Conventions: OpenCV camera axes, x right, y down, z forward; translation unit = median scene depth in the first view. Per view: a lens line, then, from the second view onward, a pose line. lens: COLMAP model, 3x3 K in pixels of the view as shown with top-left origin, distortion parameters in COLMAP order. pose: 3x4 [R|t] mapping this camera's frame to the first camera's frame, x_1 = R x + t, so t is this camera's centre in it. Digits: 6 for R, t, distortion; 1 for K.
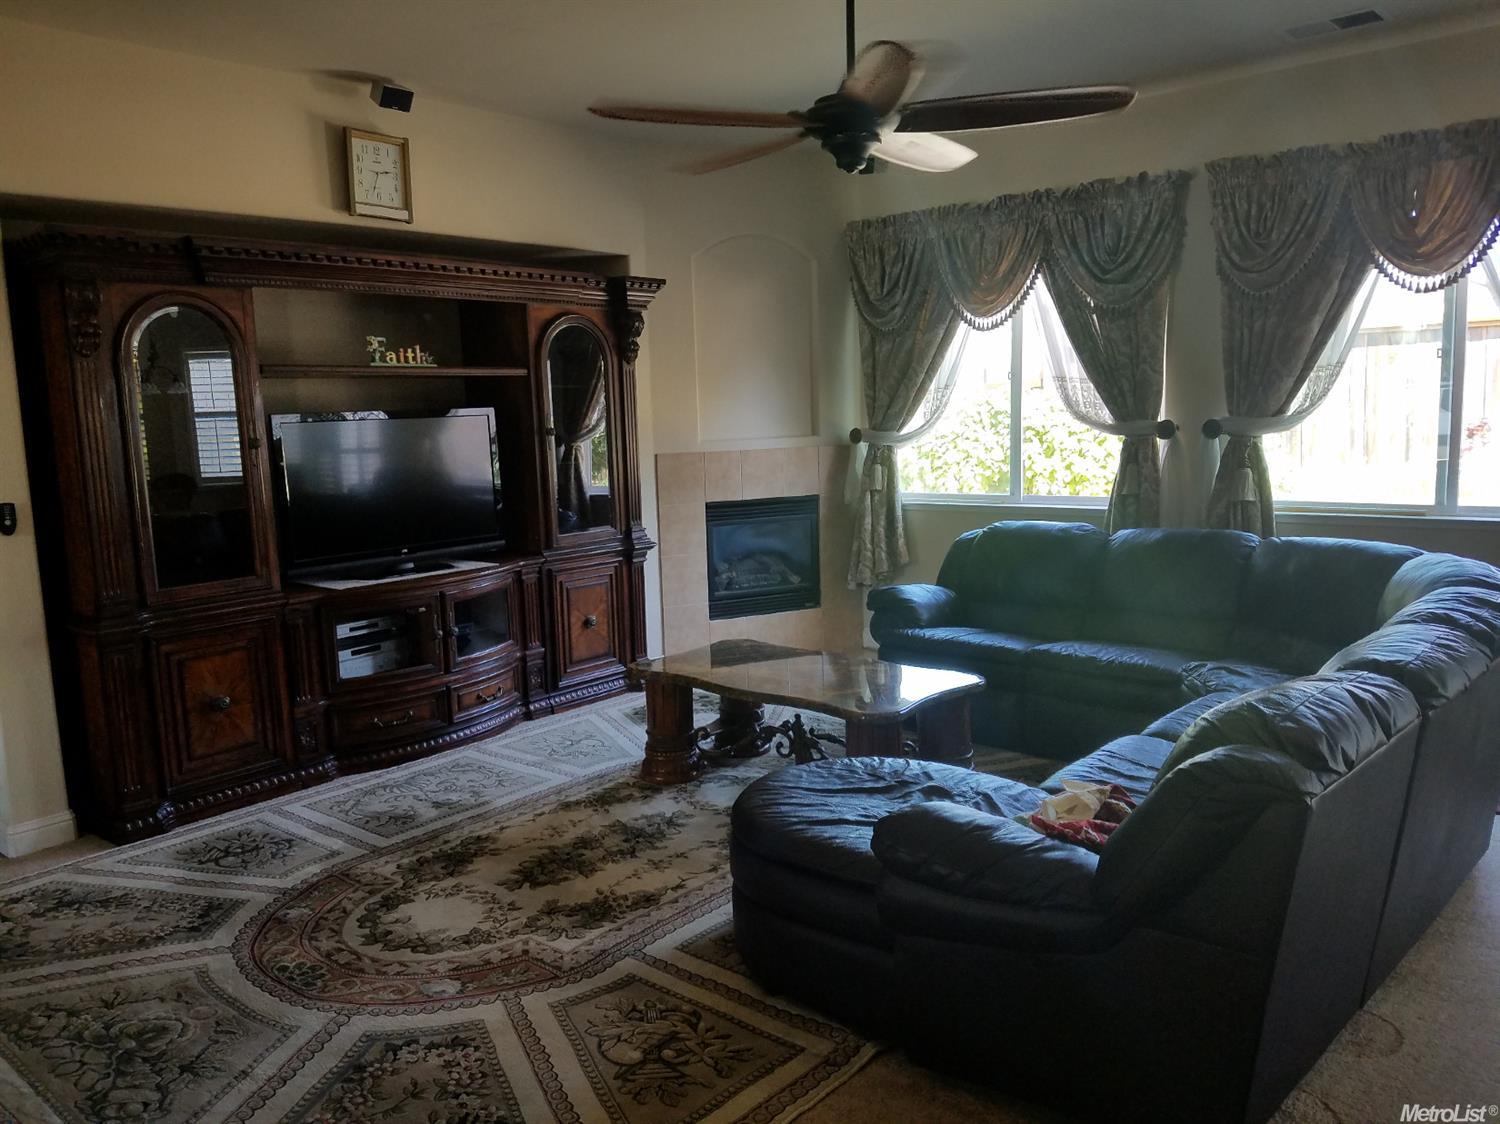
lens RADIAL K [[1132.1, 0, 734.5], [0, 1132.1, 568.6], [0, 0, 1]] dist [0.102598, -0.163473]
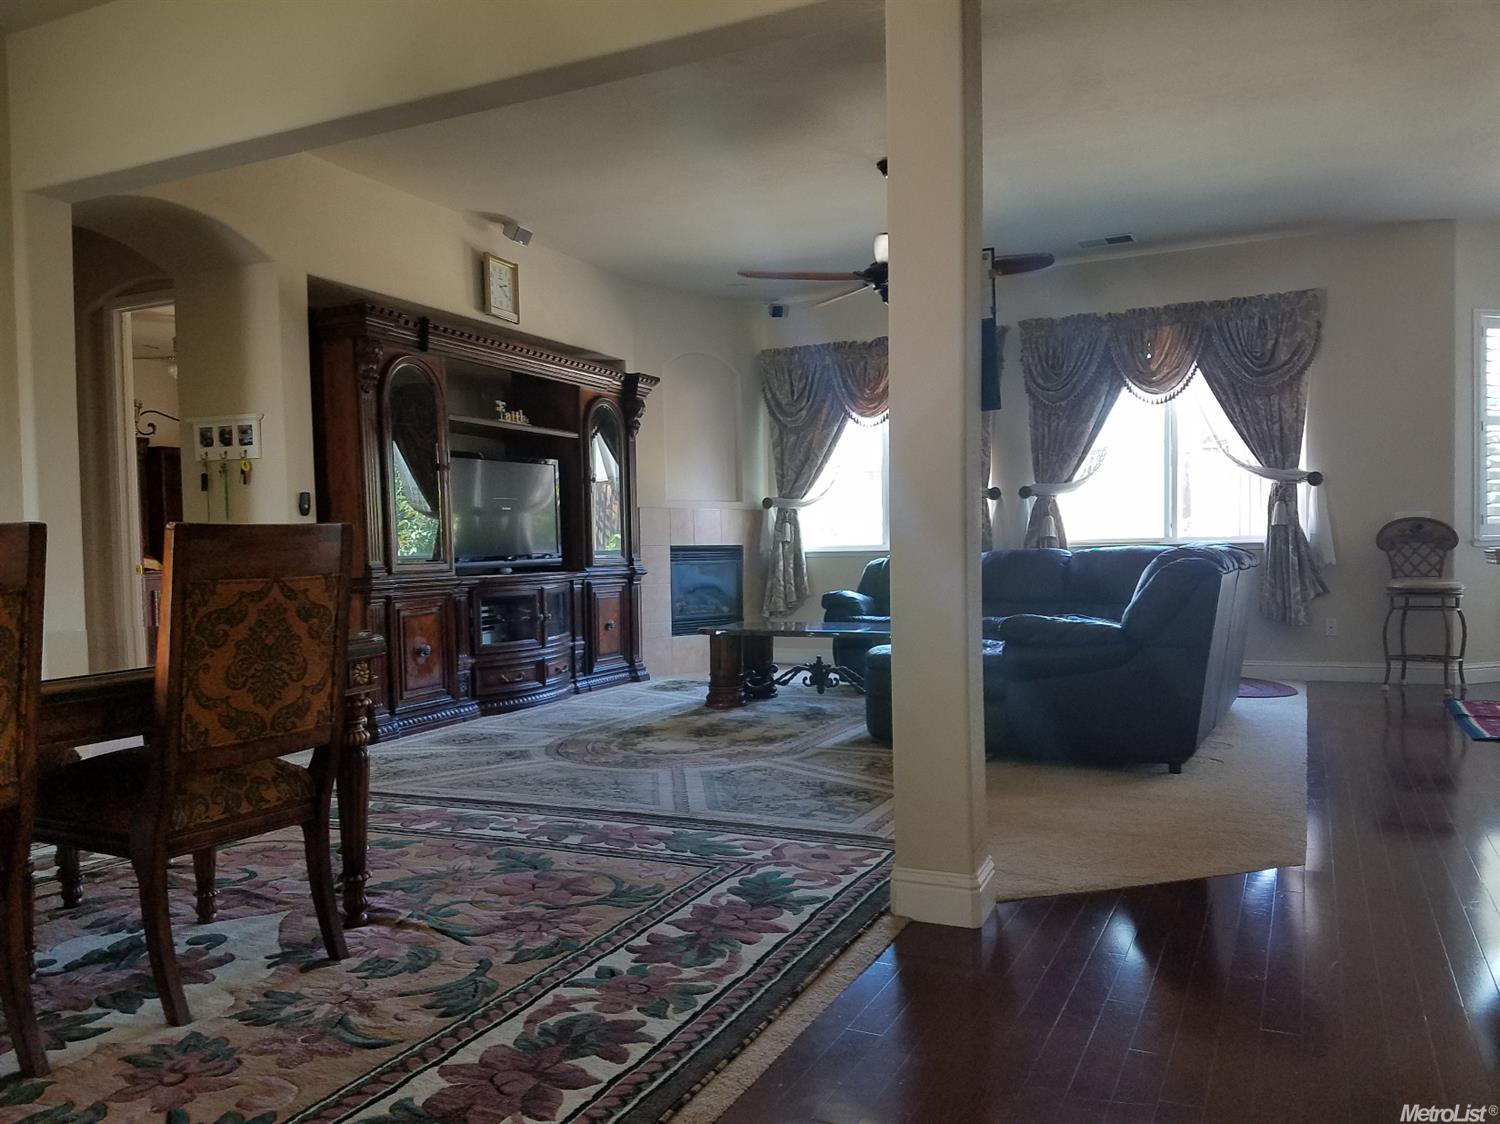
lens RADIAL K [[1132.1, 0, 713.3], [0, 1132.1, 602.2], [0, 0, 1]] dist [0.102598, -0.163473]
pose [[0.964471, 0.003669, 0.264165, -0.374966], [0.023740, 0.994655, -0.100491, 0.162236], [-0.263121, 0.103192, 0.959228, -0.321761]]
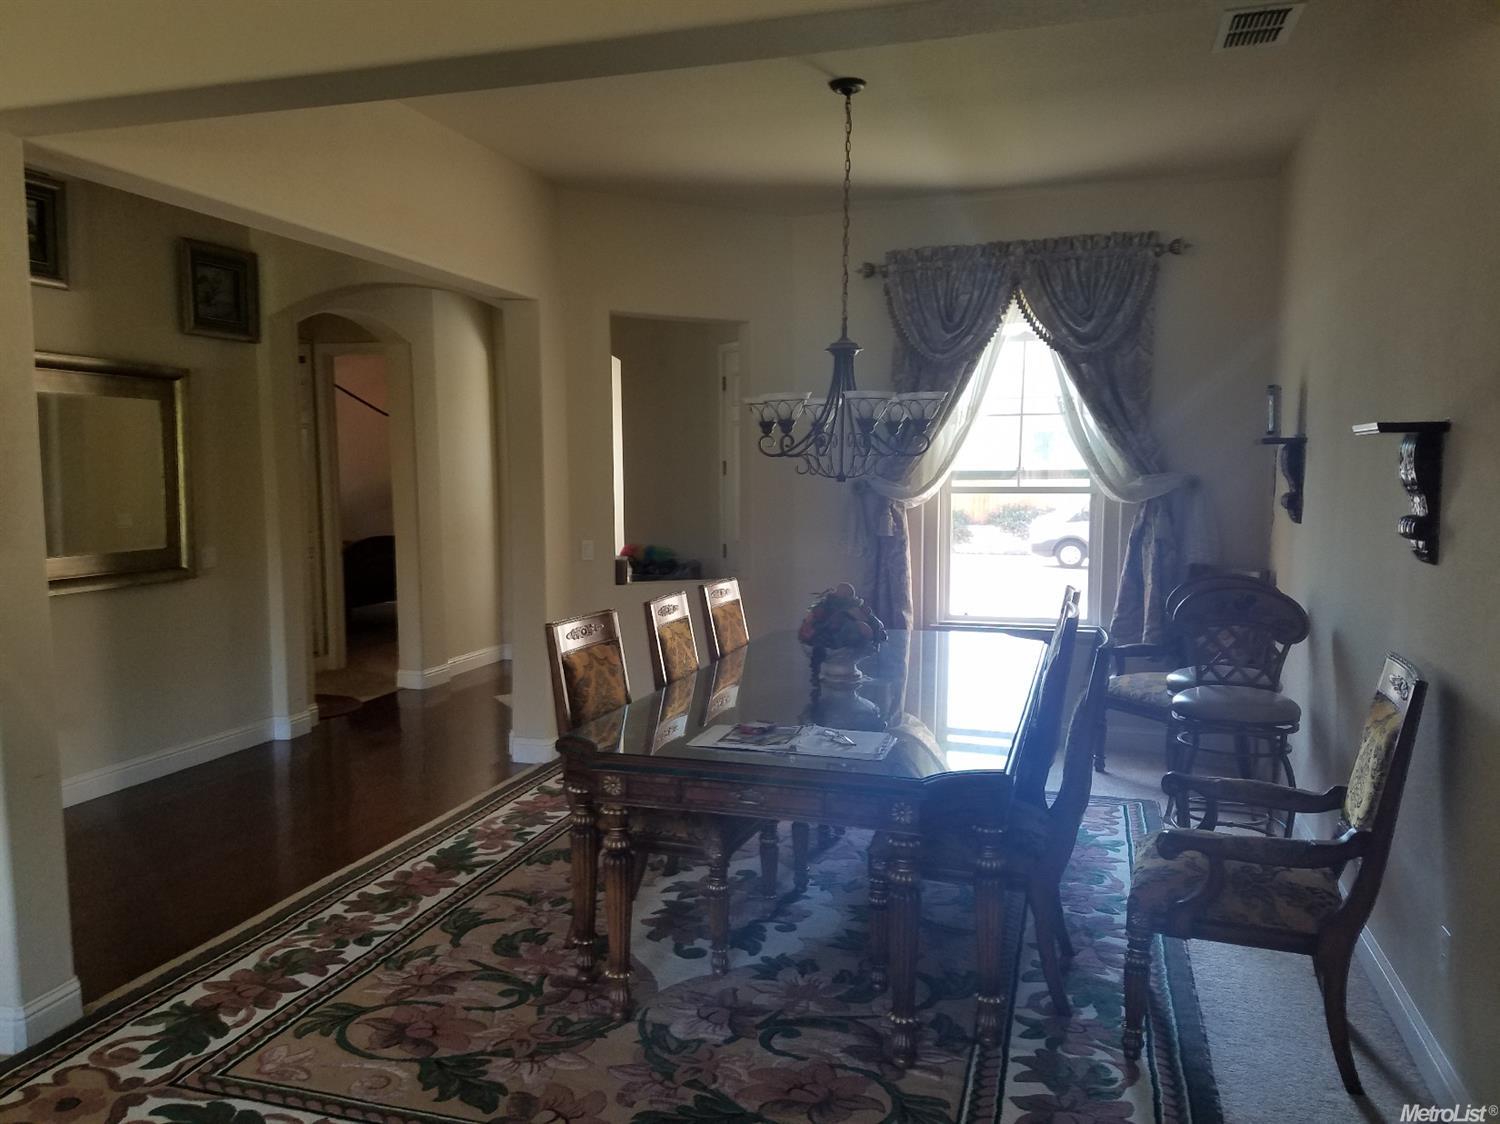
lens RADIAL K [[1132.1, 0, 740.6], [0, 1132.1, 567.1], [0, 0, 1]] dist [0.102598, -0.163473]
pose [[-0.899390, 0.077900, -0.430150, -0.224949], [-0.027074, 0.972179, 0.232670, -0.099780], [0.436307, 0.220907, -0.872259, 0.743990]]
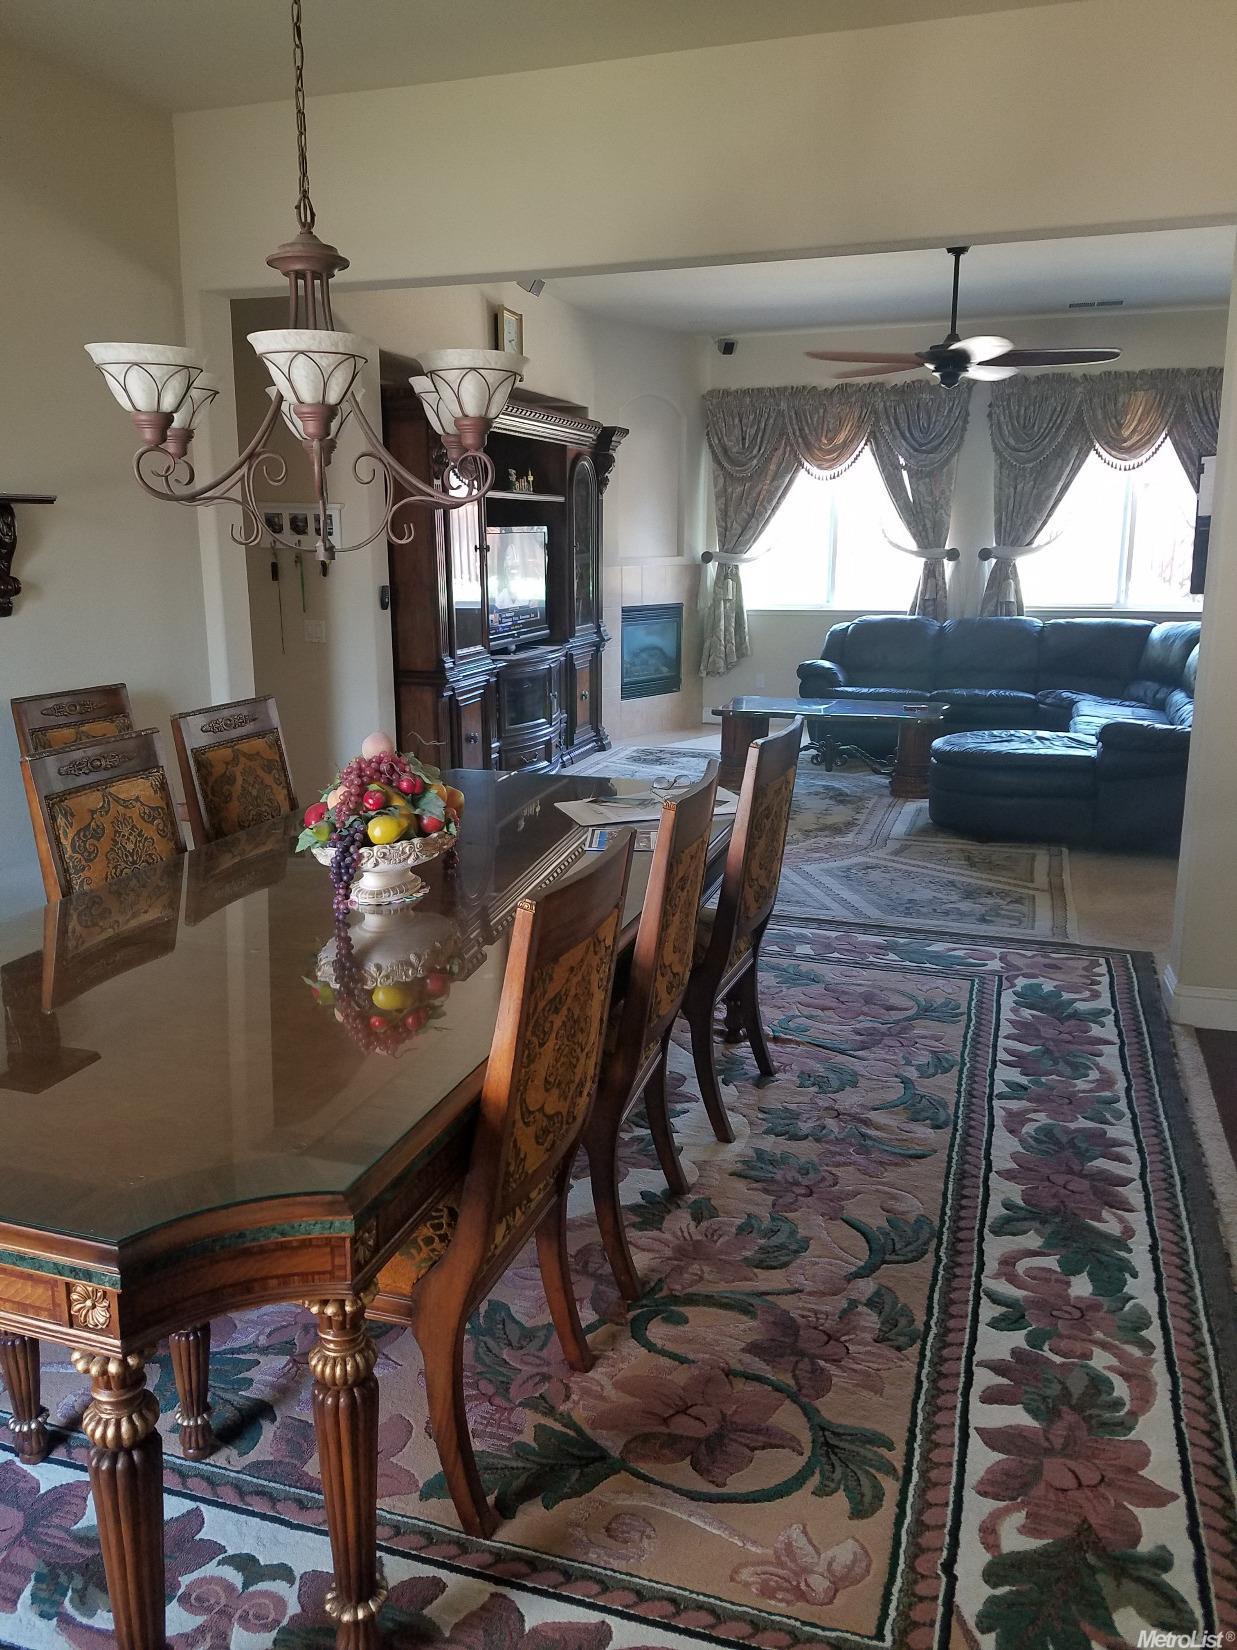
lens RADIAL K [[1245.3, 0, 567.9], [0, 1245.3, 807.6], [0, 0, 1]] dist [0.102598, -0.163473]
pose [[0.924630, -0.051512, 0.377366, -0.718649], [0.027253, 0.997220, 0.069349, 0.078839], [-0.379890, -0.053838, 0.923464, -0.338149]]
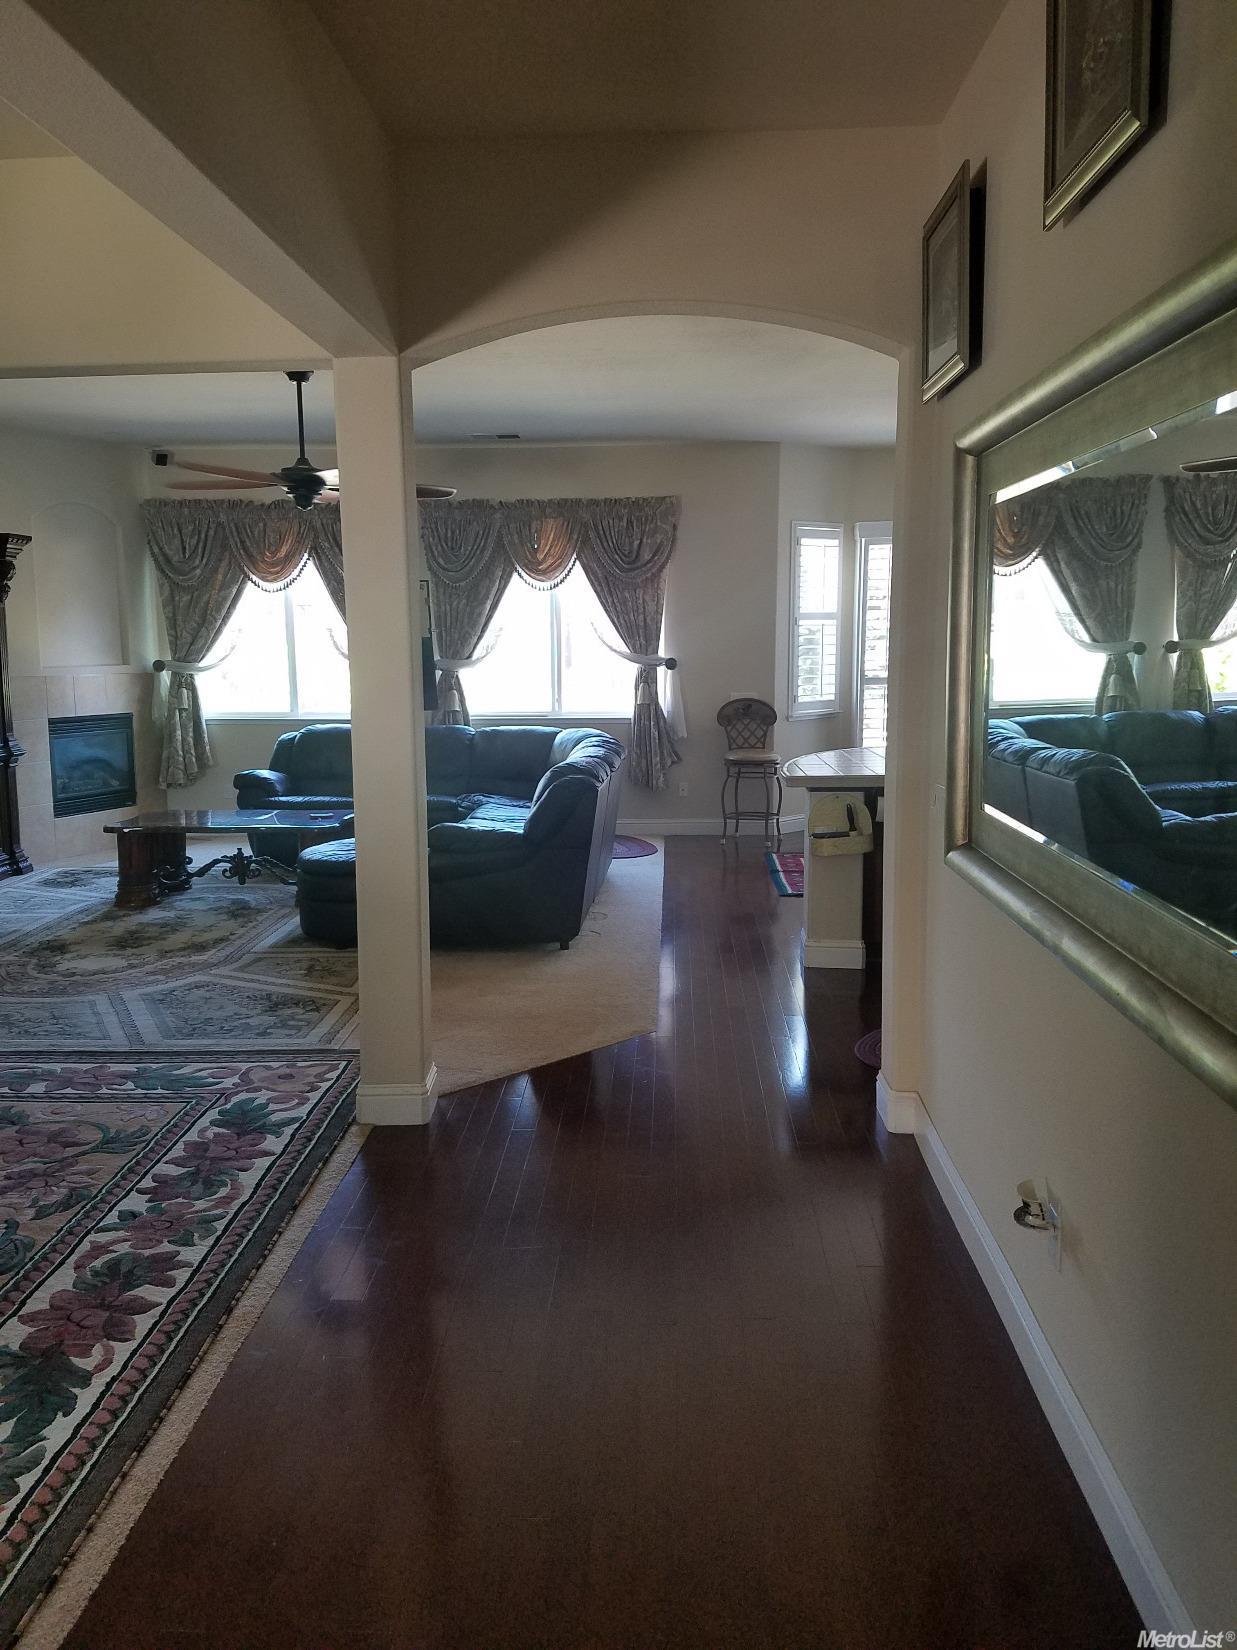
lens RADIAL K [[1245.3, 0, 628.2], [0, 1245.3, 816.7], [0, 0, 1]] dist [0.102598, -0.163473]
pose [[0.762324, -0.059927, 0.644416, -0.490478], [0.067525, 0.997634, 0.012894, 0.080440], [-0.643664, 0.033685, 0.764567, -0.482048]]
